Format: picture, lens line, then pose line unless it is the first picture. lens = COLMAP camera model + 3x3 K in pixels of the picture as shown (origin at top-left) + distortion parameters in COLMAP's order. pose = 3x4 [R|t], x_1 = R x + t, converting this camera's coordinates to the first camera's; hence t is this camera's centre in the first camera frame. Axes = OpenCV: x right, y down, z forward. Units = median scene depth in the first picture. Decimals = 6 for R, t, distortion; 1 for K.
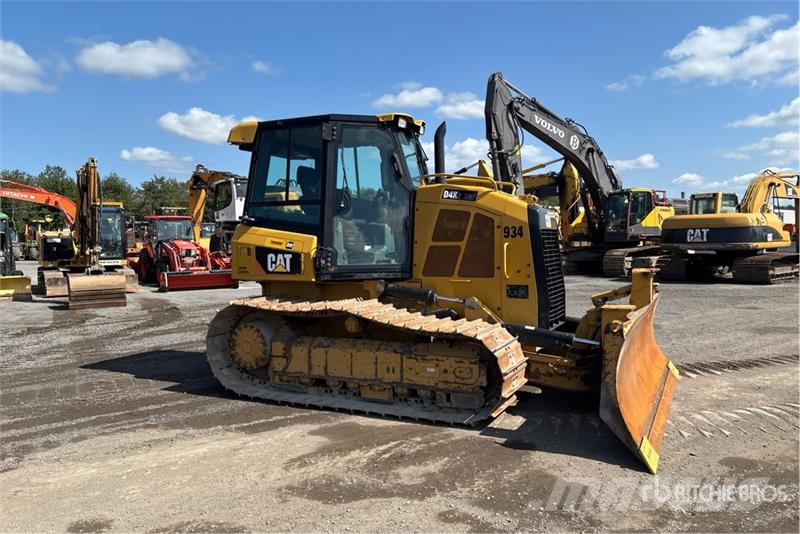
lens RADIAL K [[610.8, 0, 401.9], [0, 610.8, 263.2], [0, 0, 1]] dist [0.070431, -0.089091]
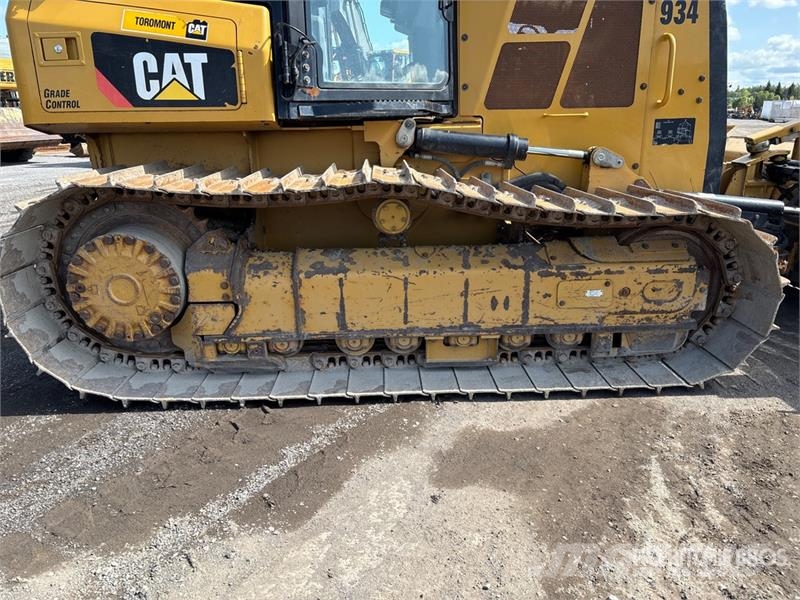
lens RADIAL K [[610.7, 0, 396.5], [0, 610.7, 303.1], [0, 0, 1]] dist [0.057951, -0.063210]
pose [[0.884324, -0.139379, 0.445583, -0.276215], [0.026568, 0.967875, 0.250024, 0.046690], [-0.466117, -0.209264, 0.859618, 0.564123]]
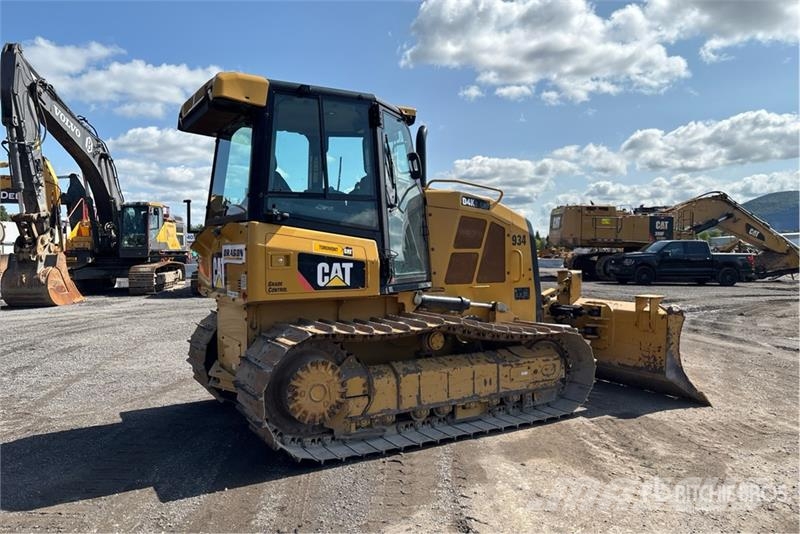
lens RADIAL K [[610.8, 0, 401.9], [0, 610.8, 263.2], [0, 0, 1]] dist [0.070431, -0.089091]
pose [[0.547532, -0.007341, 0.836752, -0.802647], [0.032884, 0.999378, -0.012750, -0.002191], [-0.836138, 0.034496, 0.547433, 0.528244]]
